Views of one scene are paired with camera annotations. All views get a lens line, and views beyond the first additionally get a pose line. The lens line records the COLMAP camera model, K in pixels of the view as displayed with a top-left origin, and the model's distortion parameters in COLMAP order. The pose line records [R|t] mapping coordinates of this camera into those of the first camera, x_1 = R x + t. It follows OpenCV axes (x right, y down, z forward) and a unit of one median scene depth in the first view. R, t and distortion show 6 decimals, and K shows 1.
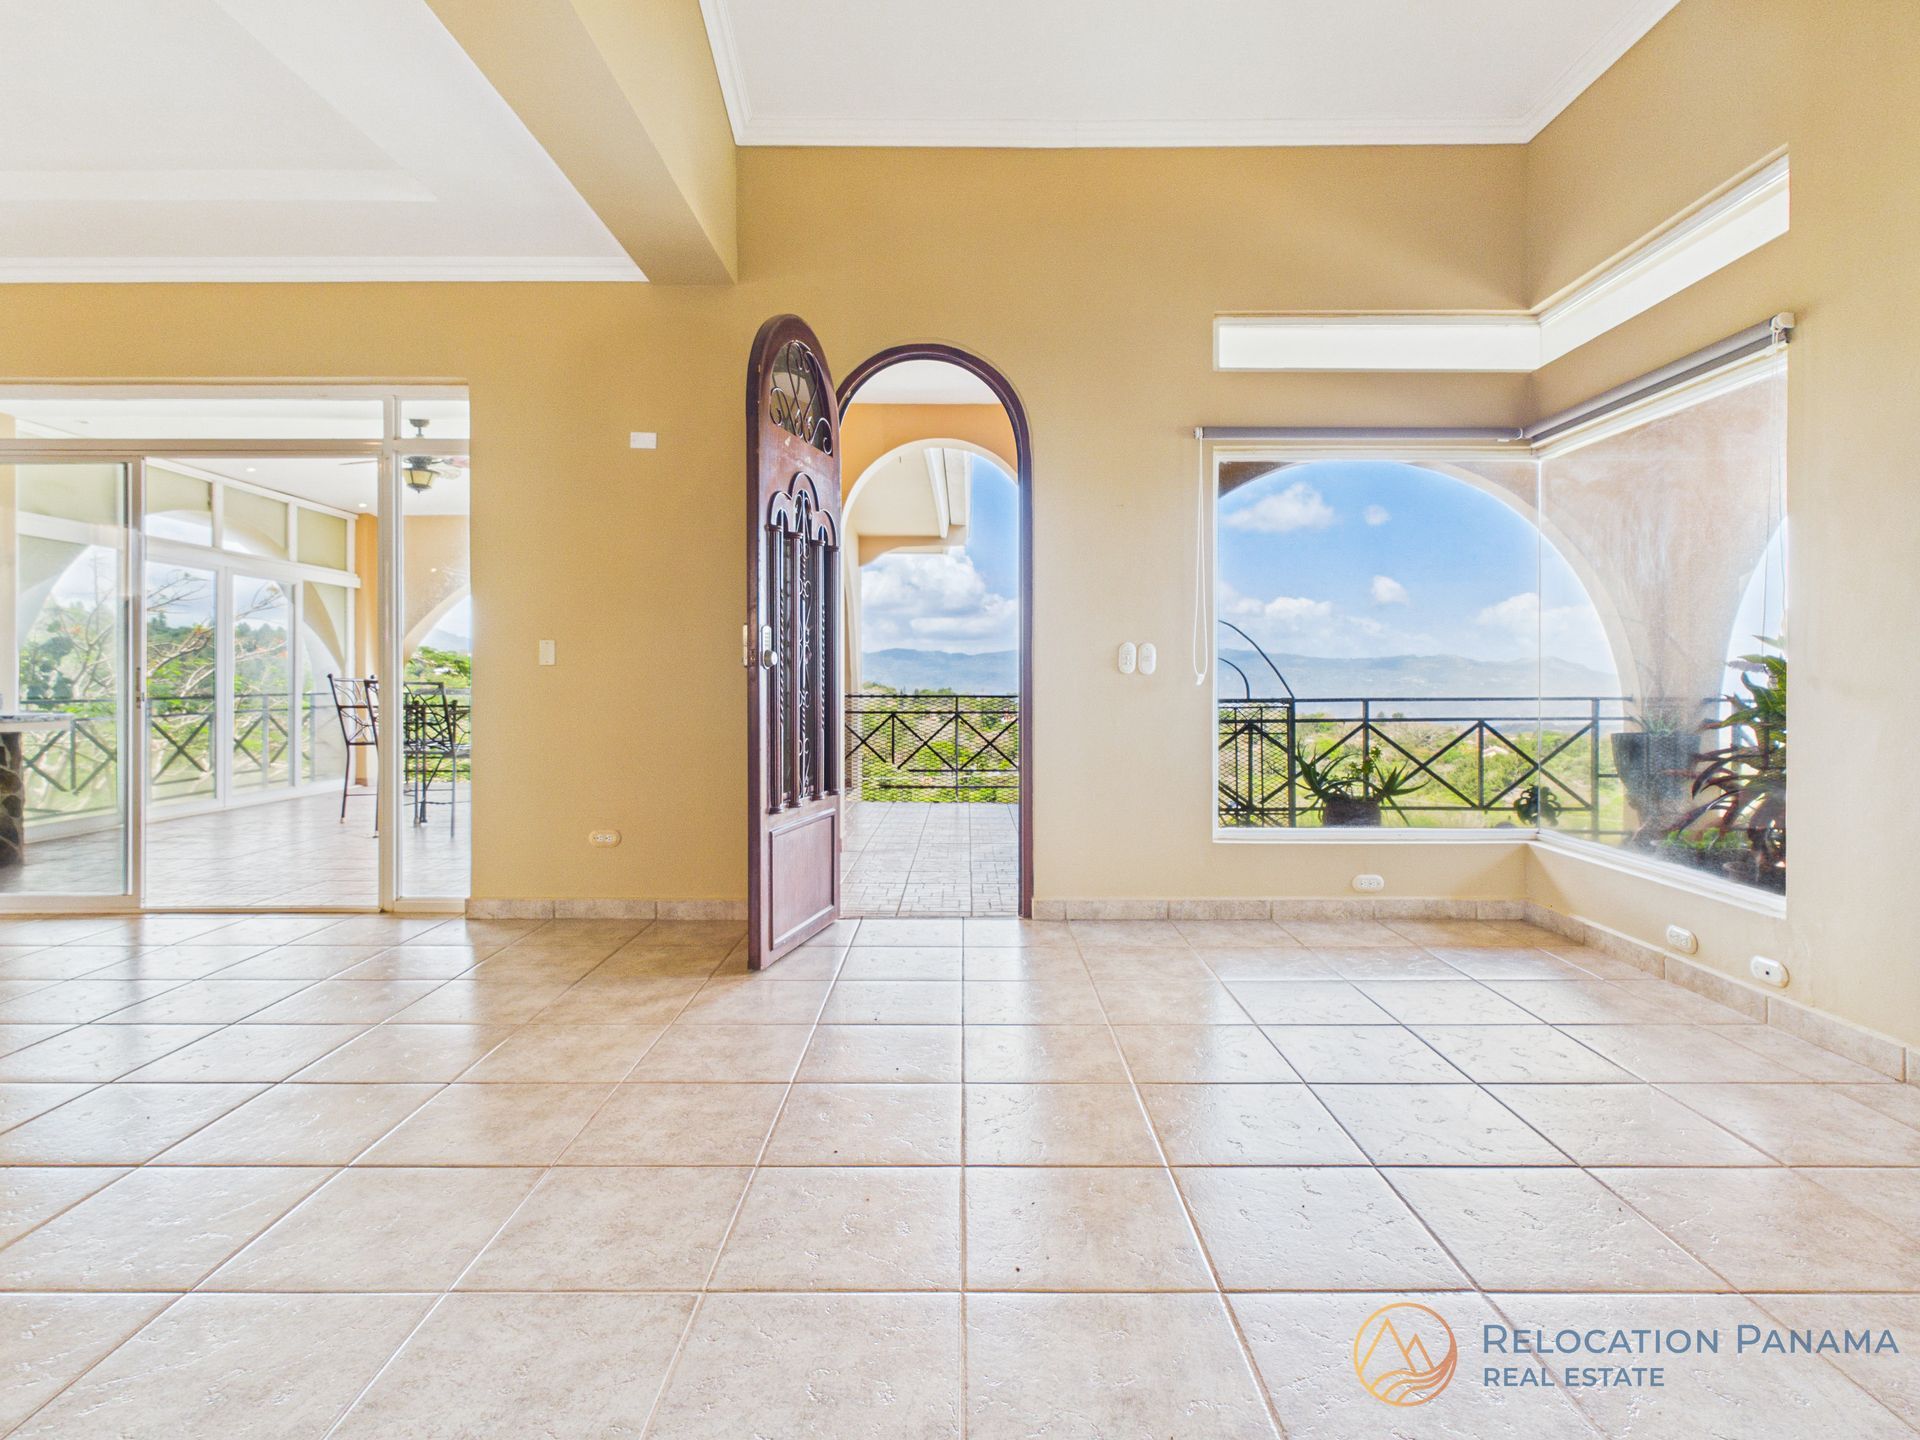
lens RADIAL K [[1149.1, 0, 952.5], [0, 1149.1, 686.8], [0, 0, 1]] dist [0.003895, 0.000378]
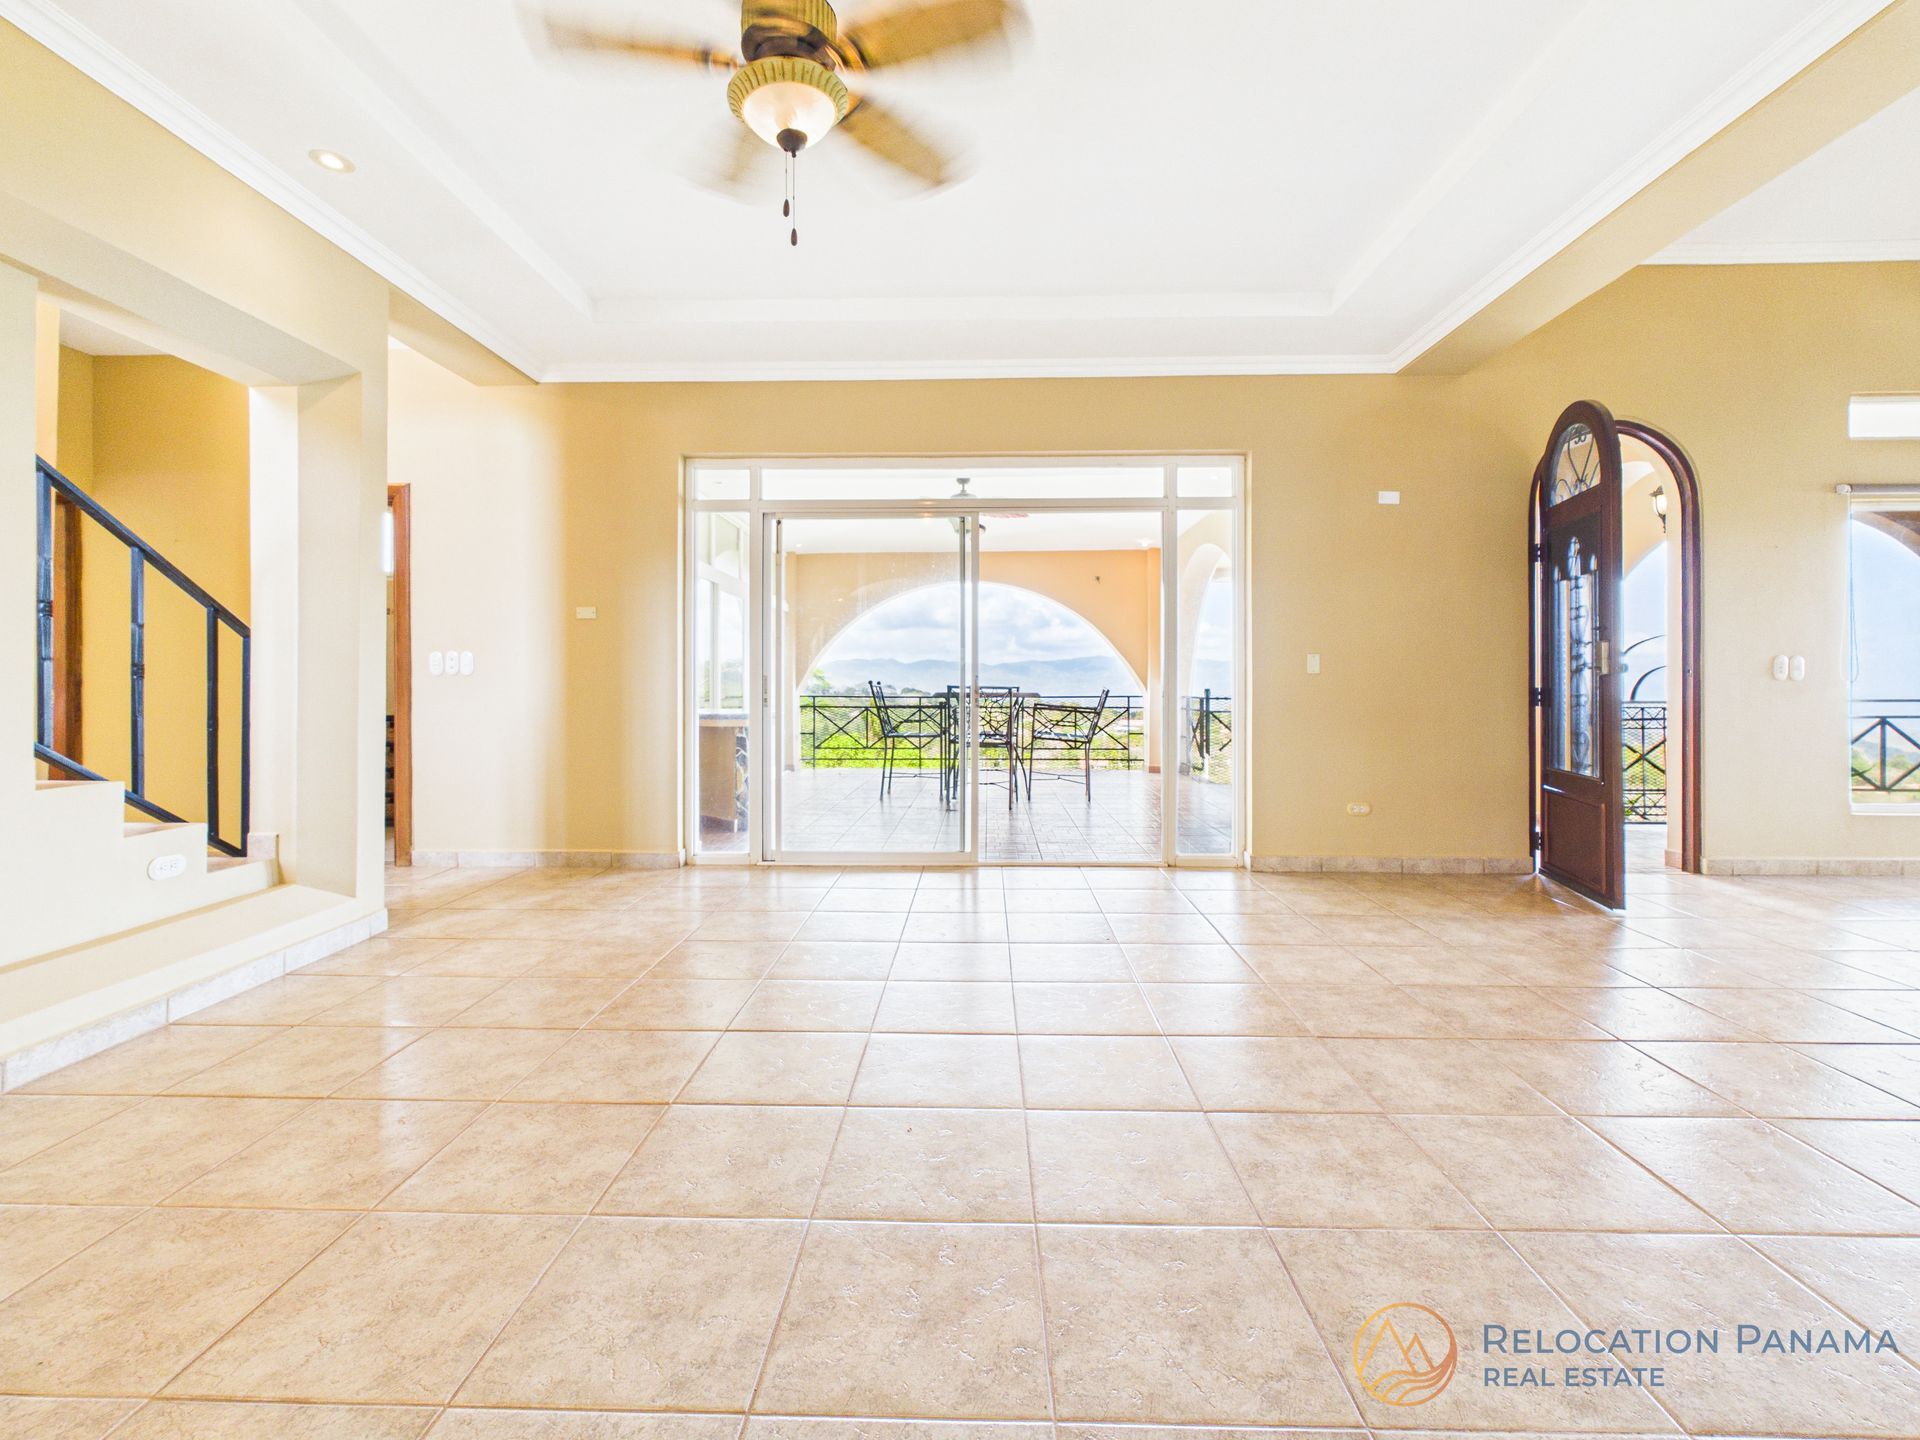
lens RADIAL K [[1019.0, 0, 958.7], [0, 1019.0, 690.0], [0, 0, 1]] dist [-0.002044, -0.001133]
pose [[0.999178, -0.000255, -0.040536, -0.677731], [0.000121, 0.999995, -0.003305, 0.003105], [0.040536, 0.003297, 0.999173, -0.145480]]
